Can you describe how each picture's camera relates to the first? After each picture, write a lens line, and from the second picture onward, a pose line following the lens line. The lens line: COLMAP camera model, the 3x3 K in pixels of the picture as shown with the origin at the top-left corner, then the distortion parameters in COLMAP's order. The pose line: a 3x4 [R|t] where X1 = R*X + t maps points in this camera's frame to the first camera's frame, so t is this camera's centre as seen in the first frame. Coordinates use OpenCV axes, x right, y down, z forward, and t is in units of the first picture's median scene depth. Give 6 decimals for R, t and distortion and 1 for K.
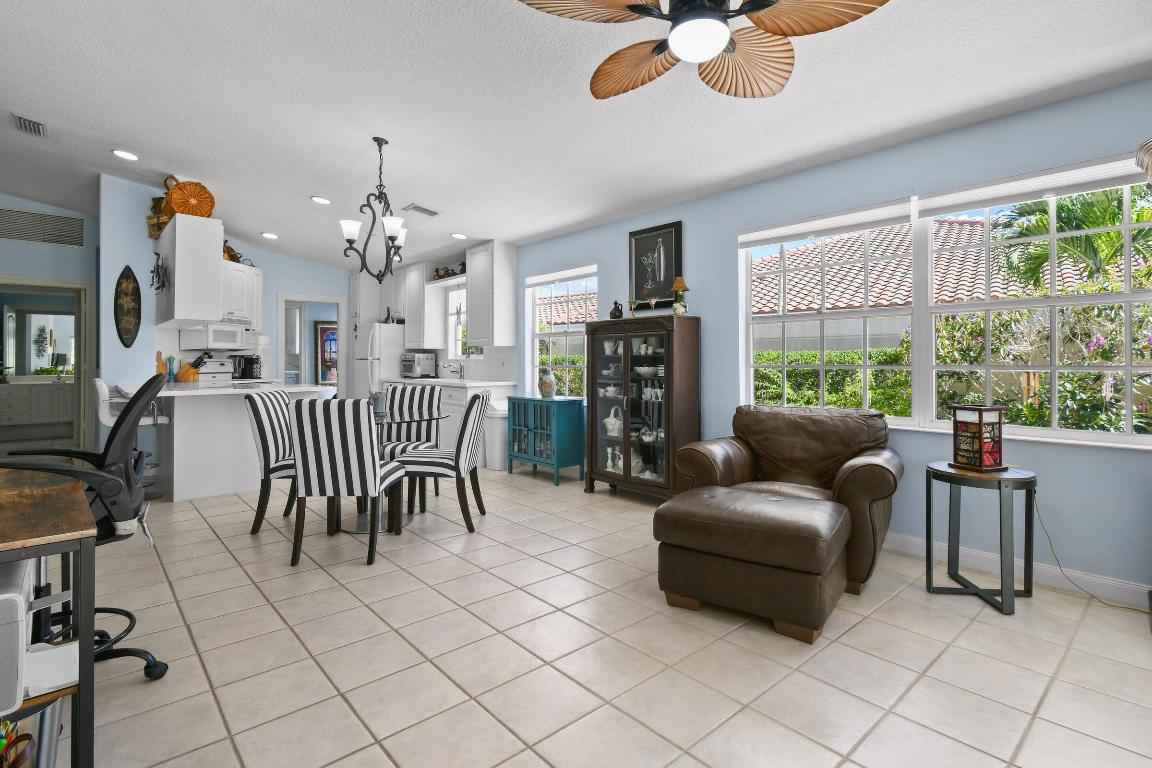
lens RADIAL K [[560.5, 0, 598.2], [0, 560.5, 360.6], [0, 0, 1]] dist [0.005852, -0.003862]
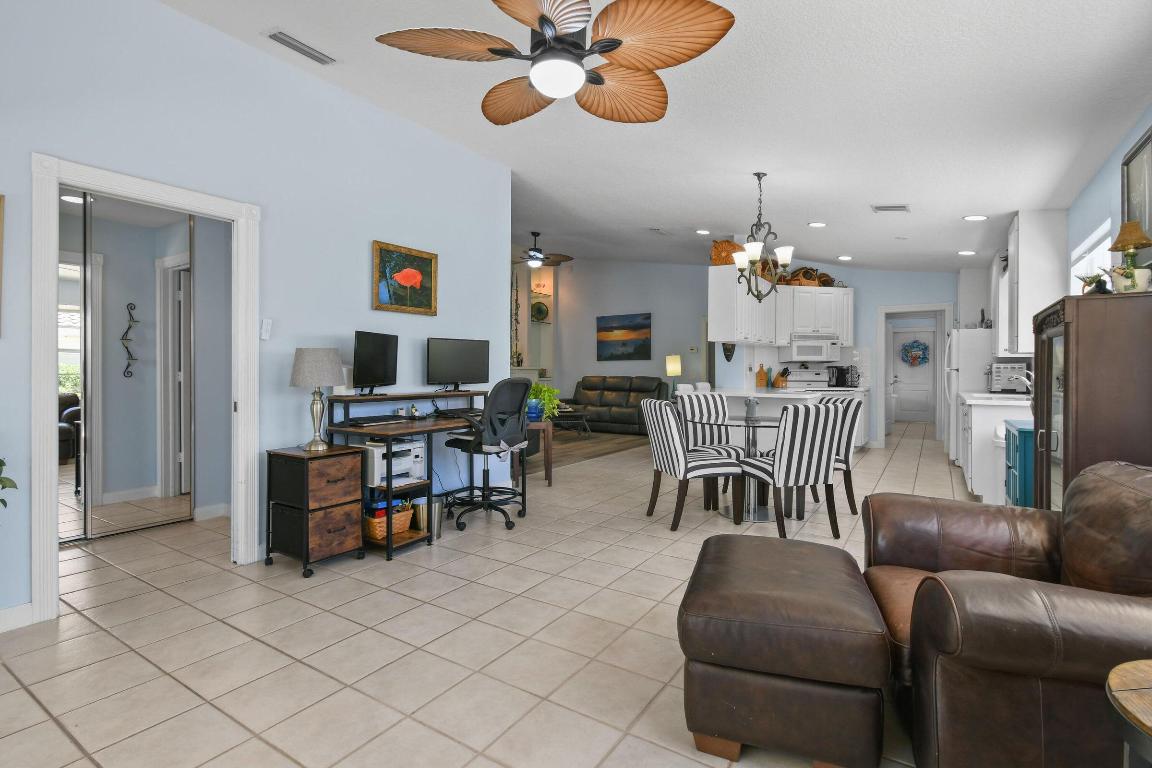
lens RADIAL K [[560.5, 0, 576.8], [0, 560.5, 367.9], [0, 0, 1]] dist [0.005852, -0.003862]
pose [[0.251221, -0.001882, -0.967928, 0.453472], [-0.002917, 0.999992, -0.002701, -0.001857], [0.967925, 0.003502, 0.251213, 0.275677]]
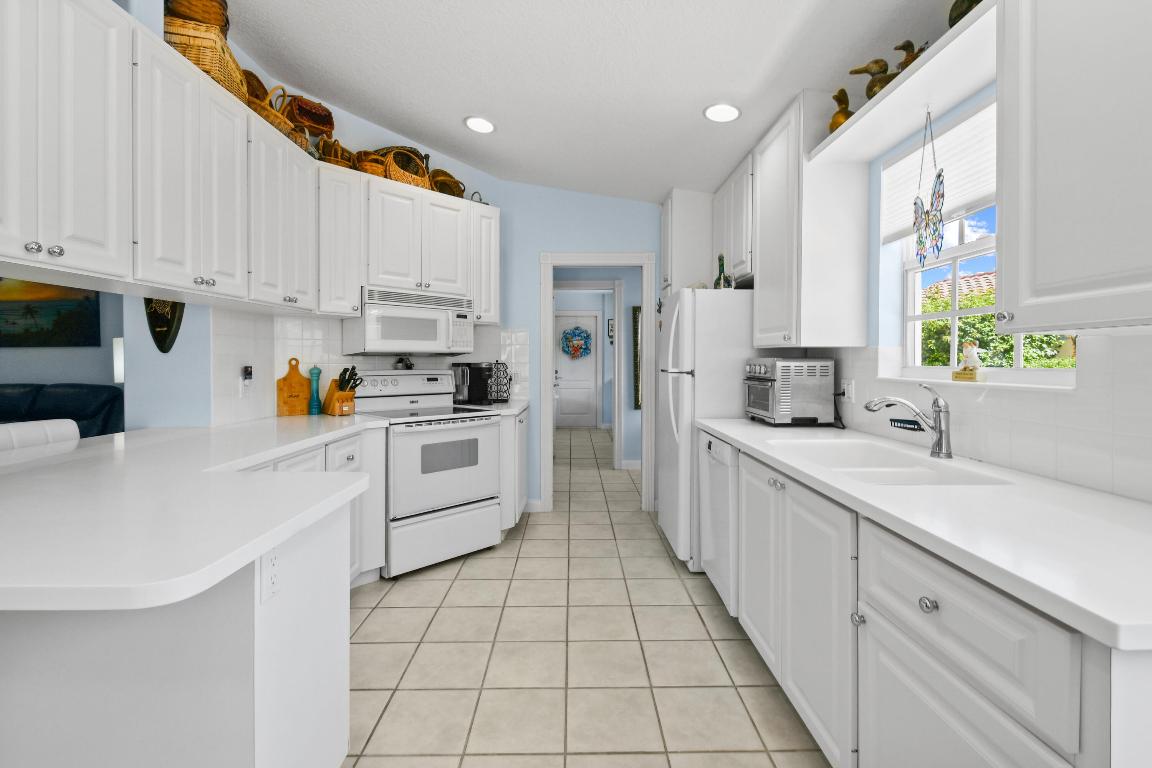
lens RADIAL K [[511.5, 0, 580.5], [0, 511.5, 360.8], [0, 0, 1]] dist [0.004644, -0.003694]
pose [[0.746023, 0.004525, -0.665905, -0.278431], [-0.002399, 0.999989, 0.004107, -0.018591], [0.665916, -0.001466, 0.746025, 0.930887]]
